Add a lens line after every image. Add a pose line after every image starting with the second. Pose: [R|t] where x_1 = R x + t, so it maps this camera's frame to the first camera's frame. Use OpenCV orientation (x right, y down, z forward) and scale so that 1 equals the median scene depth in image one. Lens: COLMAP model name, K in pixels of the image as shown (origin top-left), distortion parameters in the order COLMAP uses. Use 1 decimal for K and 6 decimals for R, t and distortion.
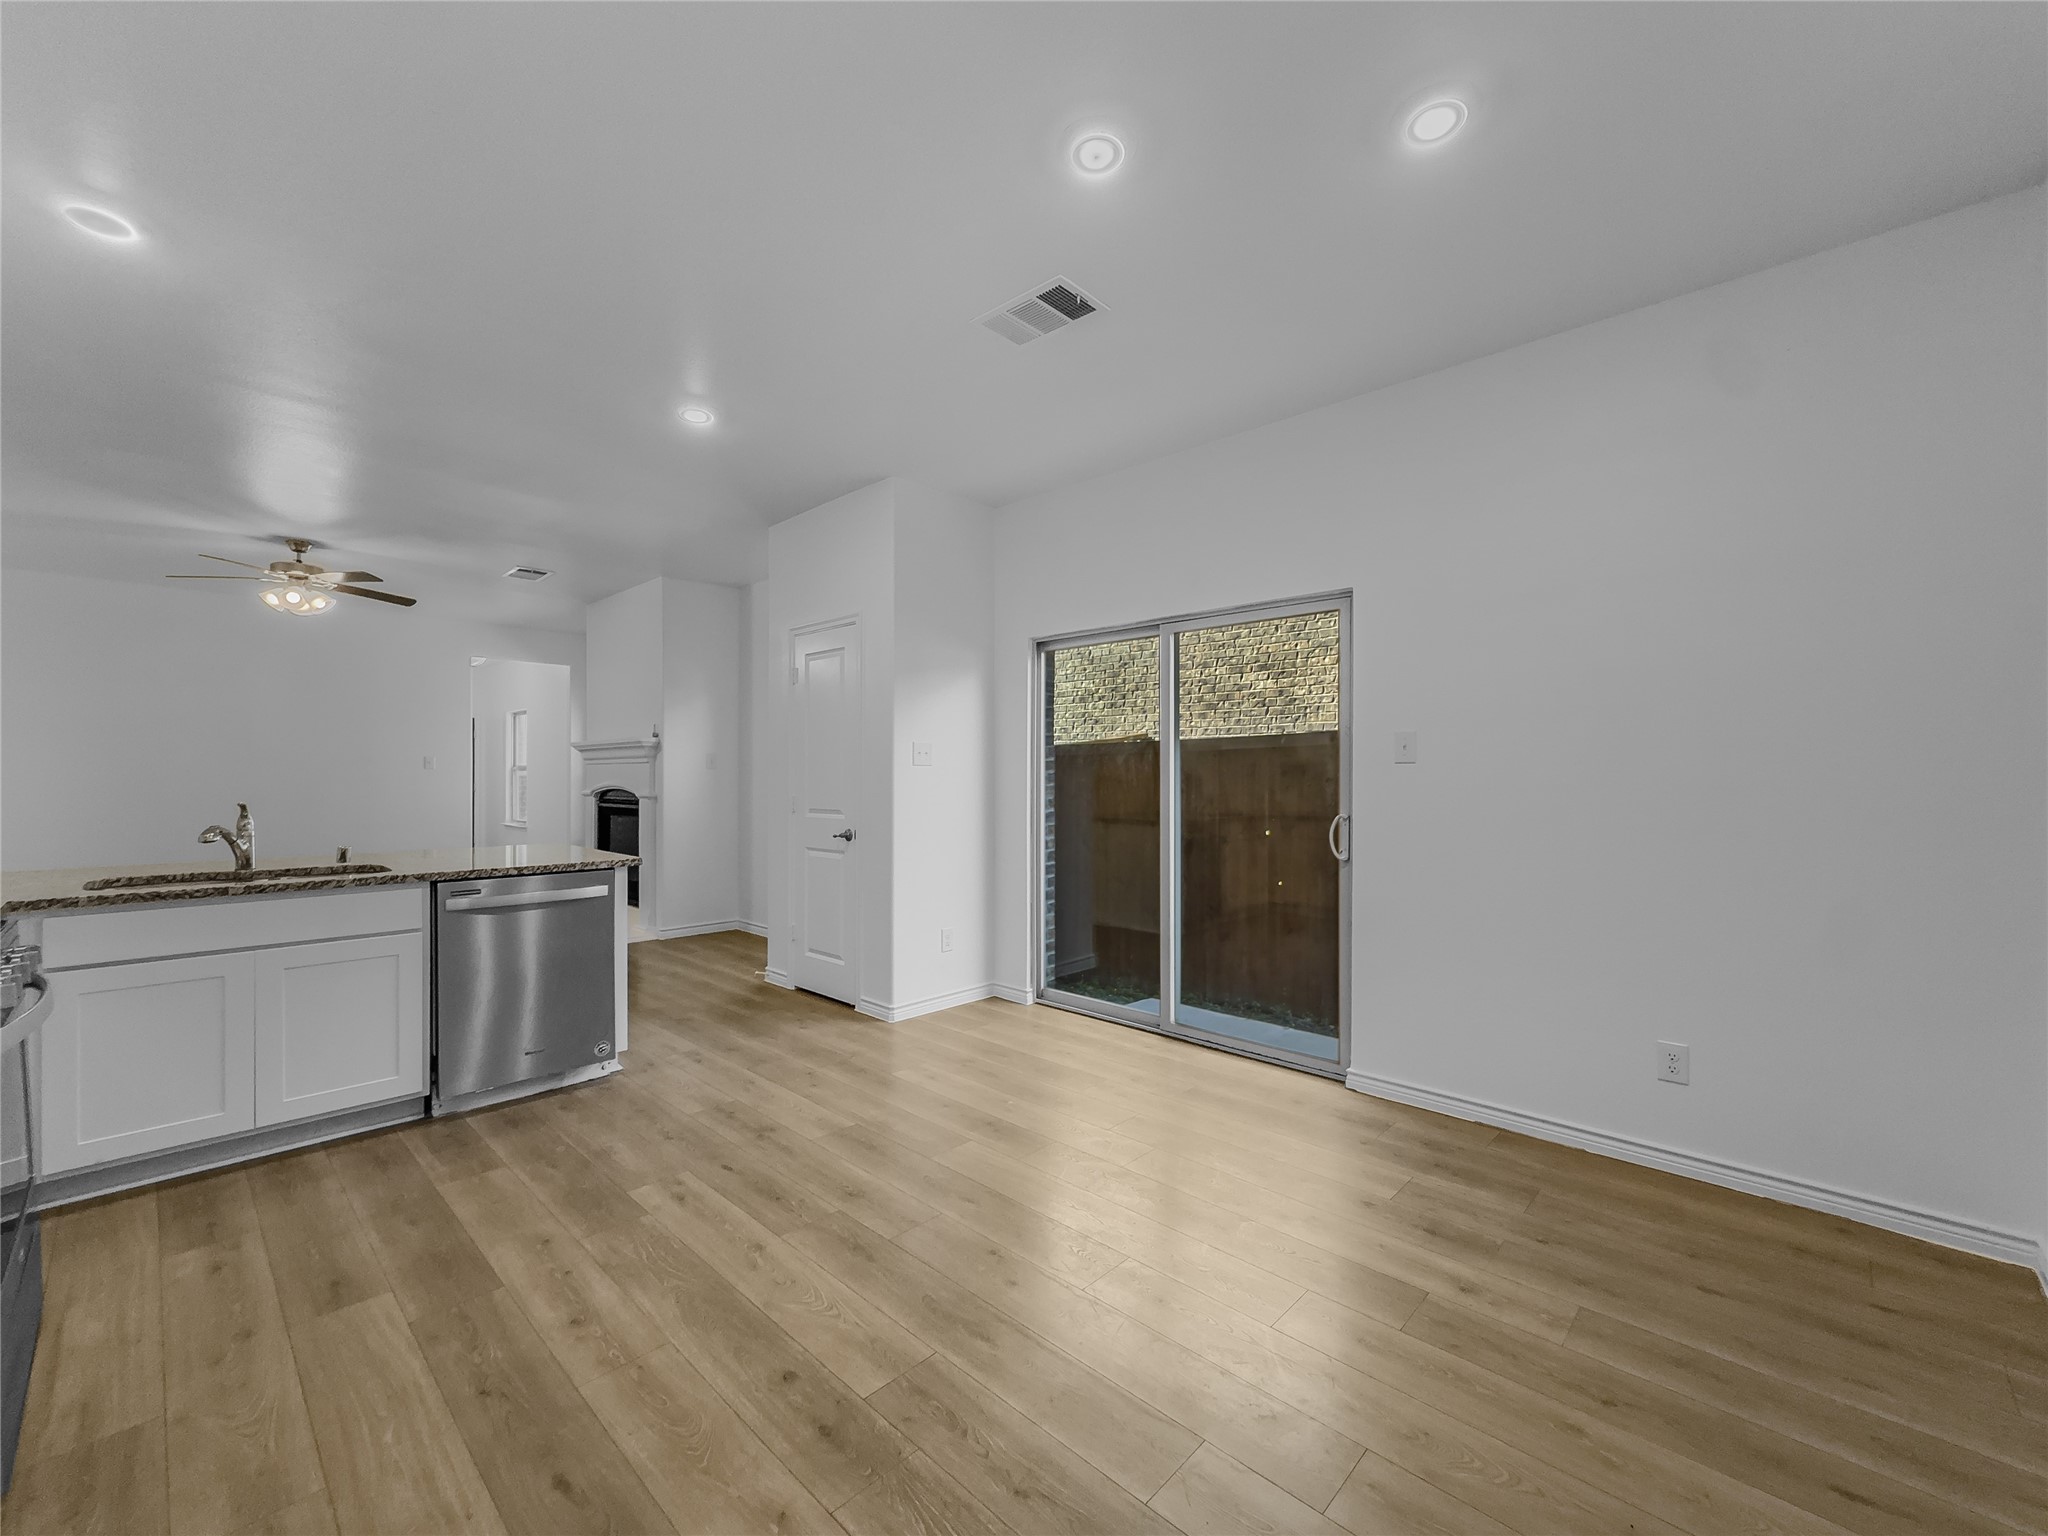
lens RADIAL K [[831.6, 0, 1023.3], [0, 831.6, 779.4], [0, 0, 1]] dist [-0.001444, 0.000501]
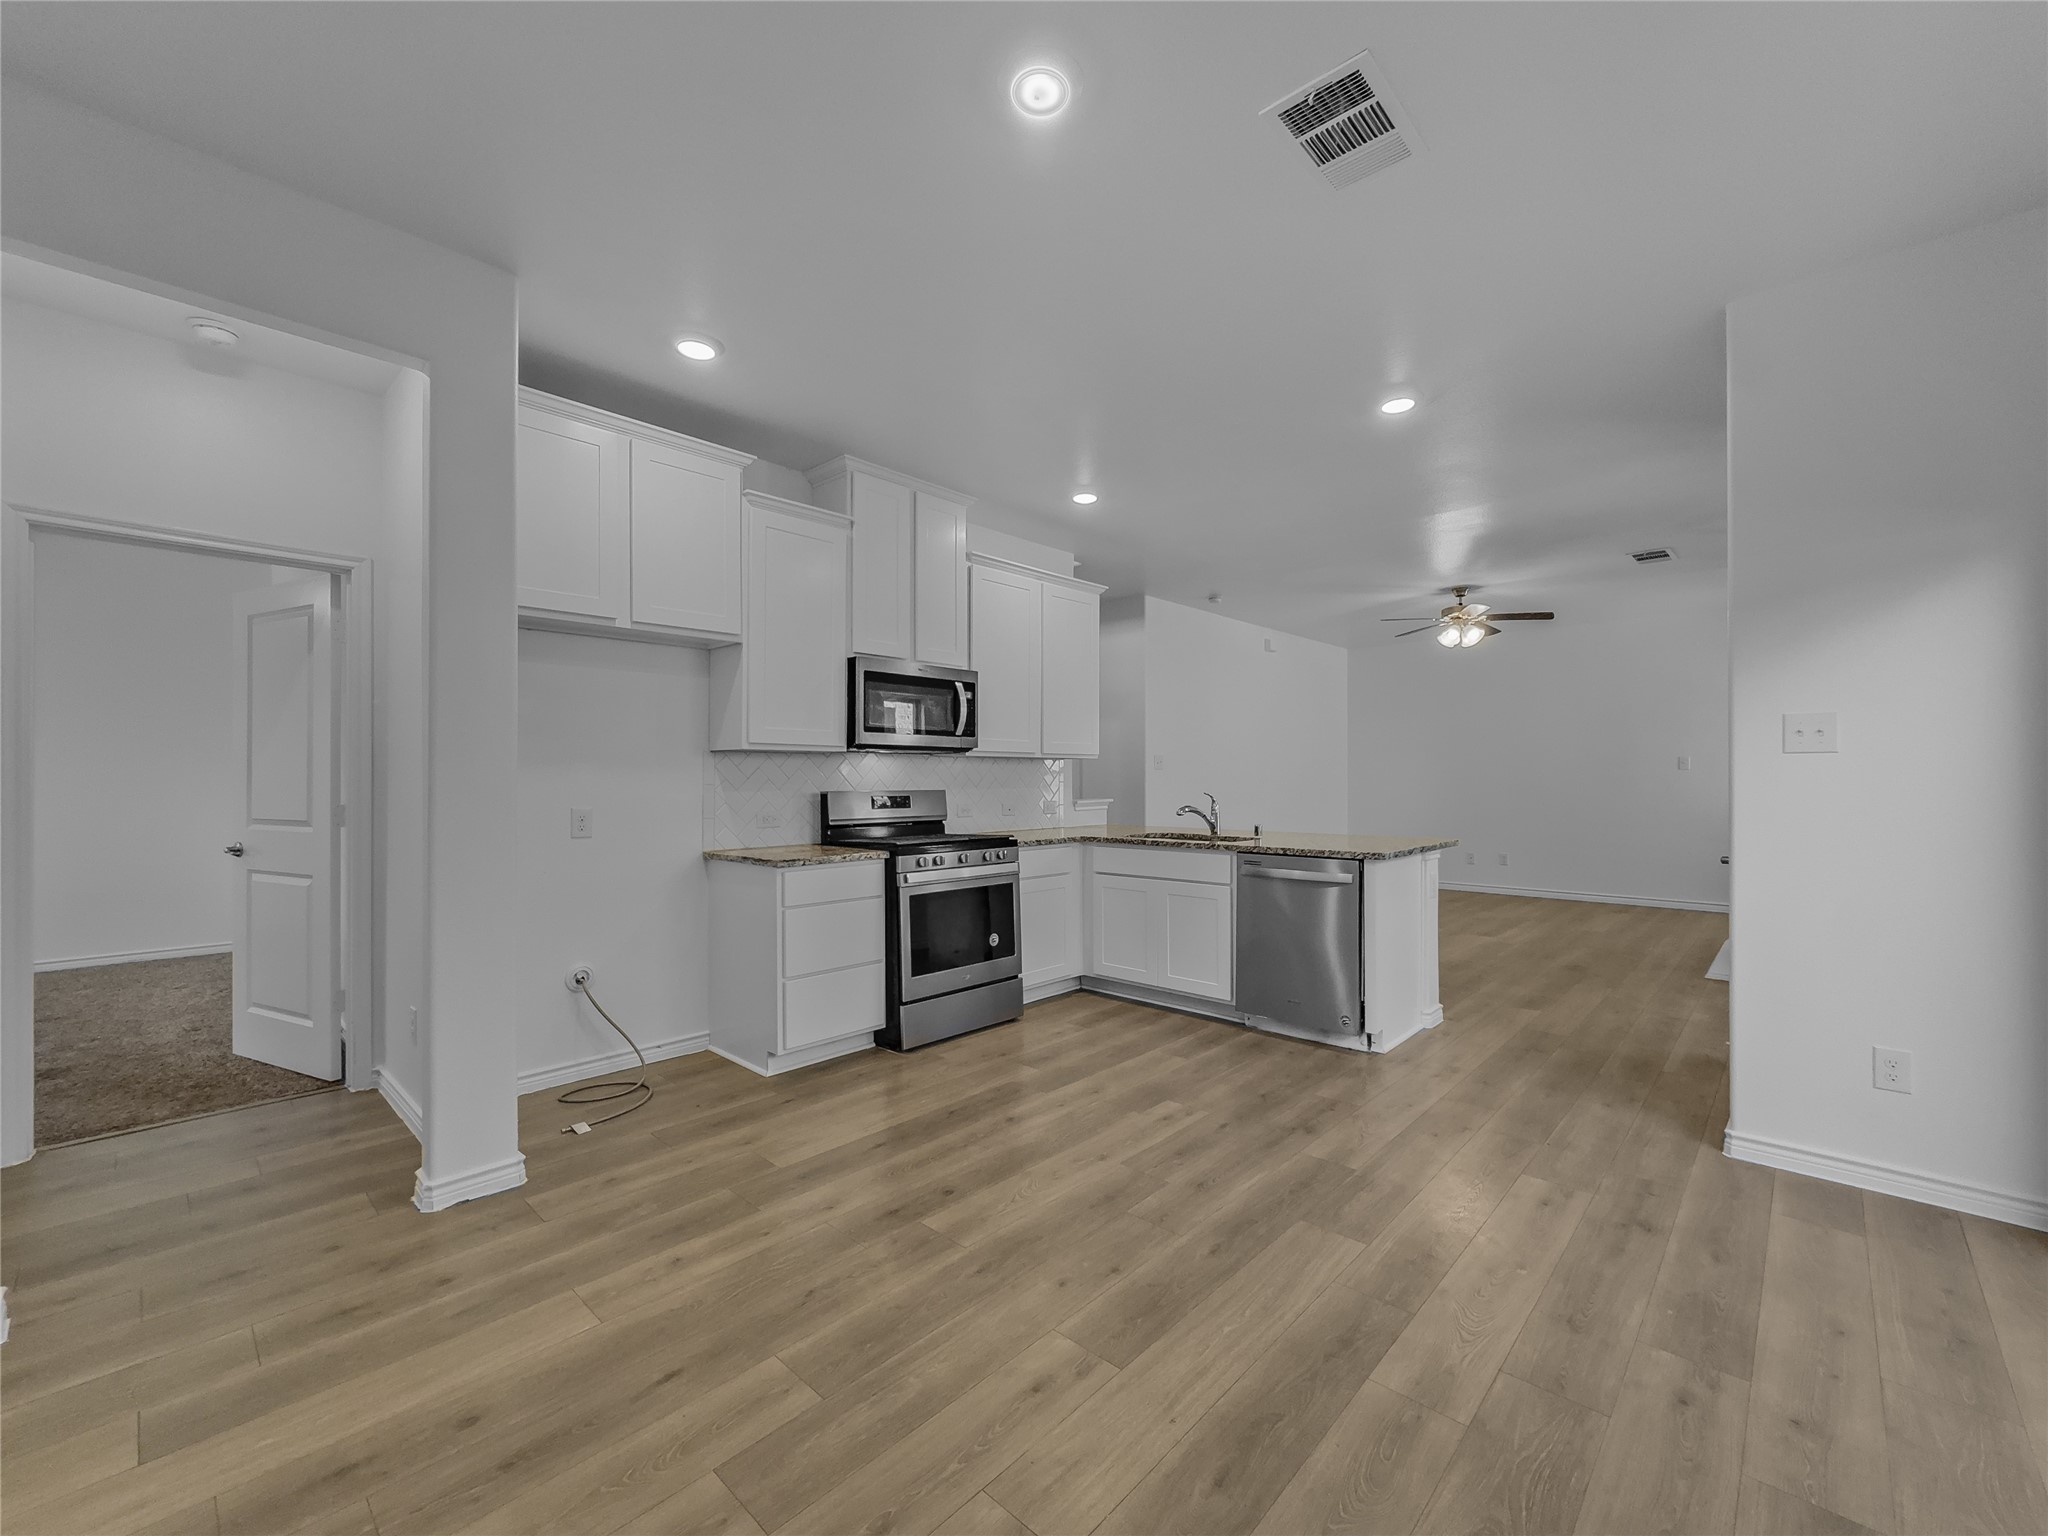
lens RADIAL K [[831.6, 0, 1044.9], [0, 831.6, 771.4], [0, 0, 1]] dist [-0.001444, 0.000501]
pose [[0.021578, -0.010917, -0.999708, 0.716648], [-0.000515, 0.999940, -0.010931, 0.005341], [0.999767, 0.000751, 0.021571, 0.699680]]
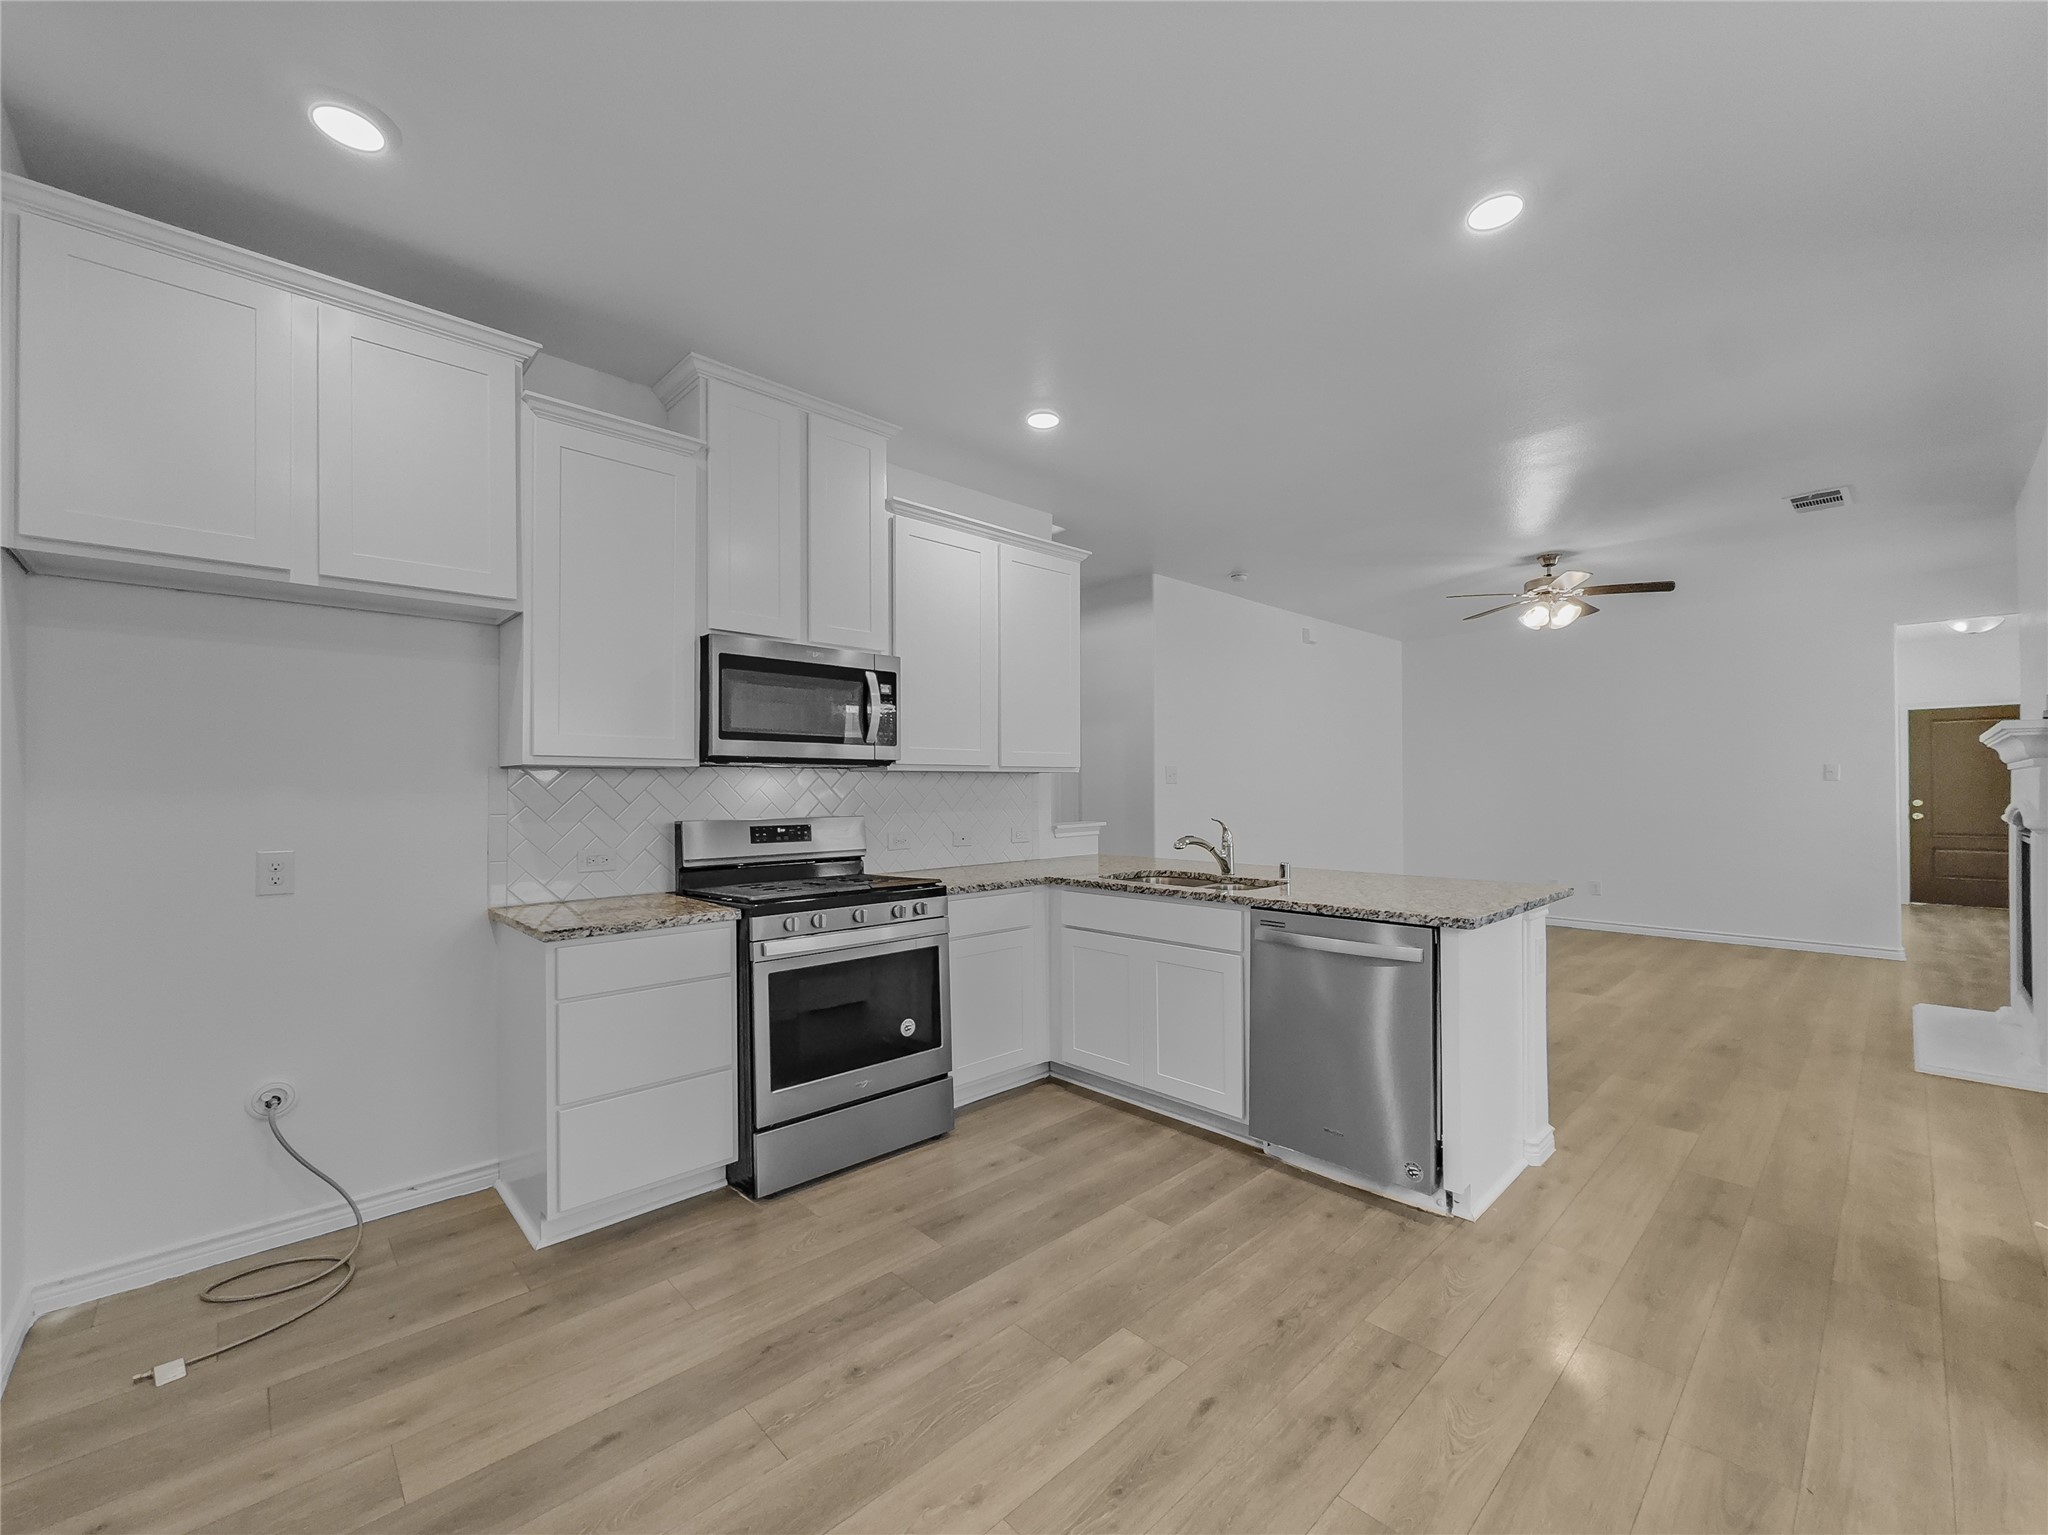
lens RADIAL K [[831.6, 0, 1037.8], [0, 831.6, 779.0], [0, 0, 1]] dist [-0.001444, 0.000501]
pose [[-0.038869, -0.013545, -0.999153, 0.288989], [0.003354, 0.999901, -0.013686, -0.013541], [0.999239, -0.003883, -0.038819, 0.850030]]
